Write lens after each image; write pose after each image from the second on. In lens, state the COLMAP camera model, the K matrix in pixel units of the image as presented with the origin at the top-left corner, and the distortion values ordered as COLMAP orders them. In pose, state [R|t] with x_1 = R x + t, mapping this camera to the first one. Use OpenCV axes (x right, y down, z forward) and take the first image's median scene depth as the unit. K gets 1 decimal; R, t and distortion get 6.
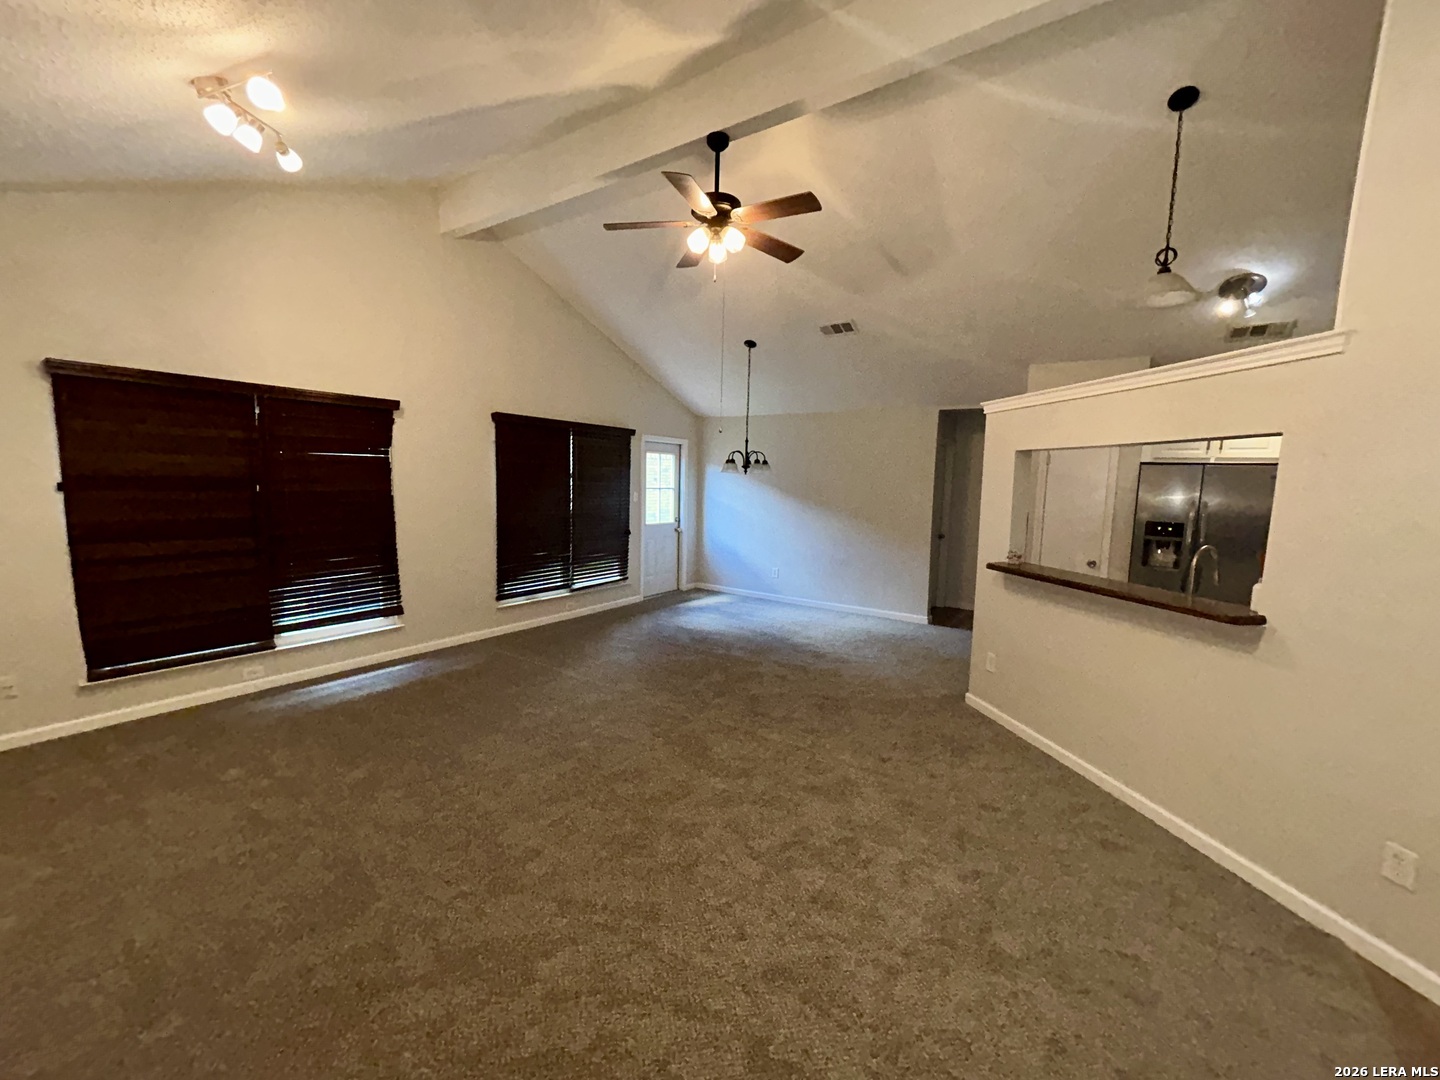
lens RADIAL K [[582.3, 0, 722.3], [0, 582.3, 542.4], [0, 0, 1]] dist [-0.000878, 0.000878]
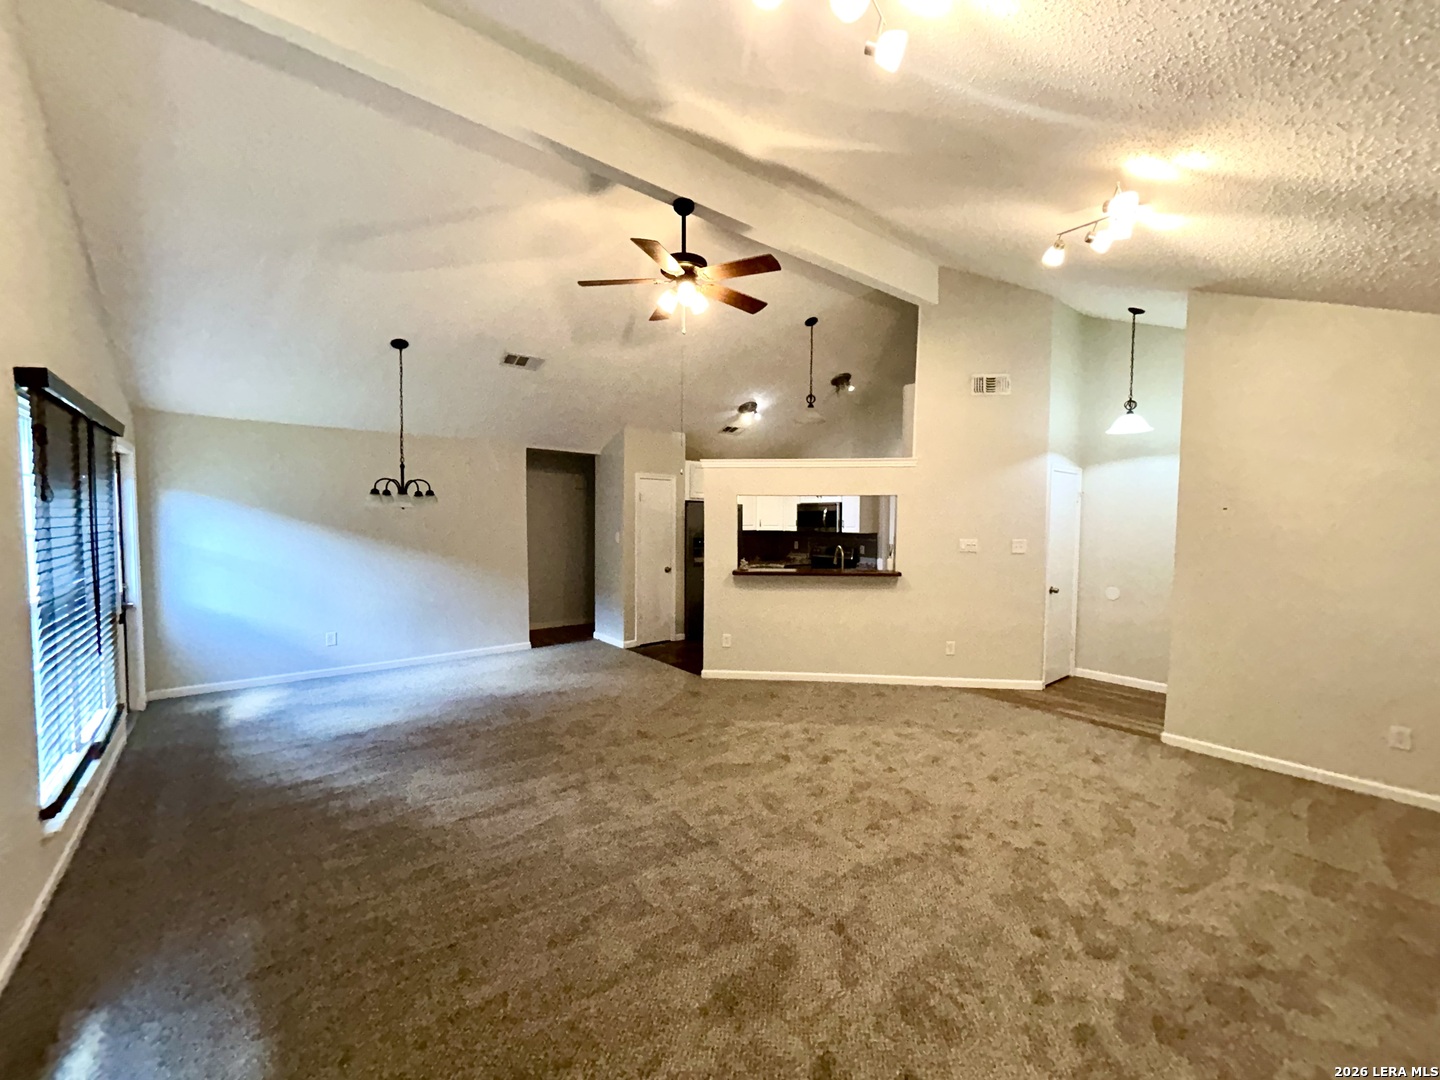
lens RADIAL K [[582.3, 0, 722.3], [0, 582.3, 542.4], [0, 0, 1]] dist [-0.000878, 0.000878]
pose [[0.285200, -0.062298, 0.956441, -0.764049], [0.101543, 0.994233, 0.034480, -0.073171], [-0.953074, 0.087286, 0.289881, 0.486395]]
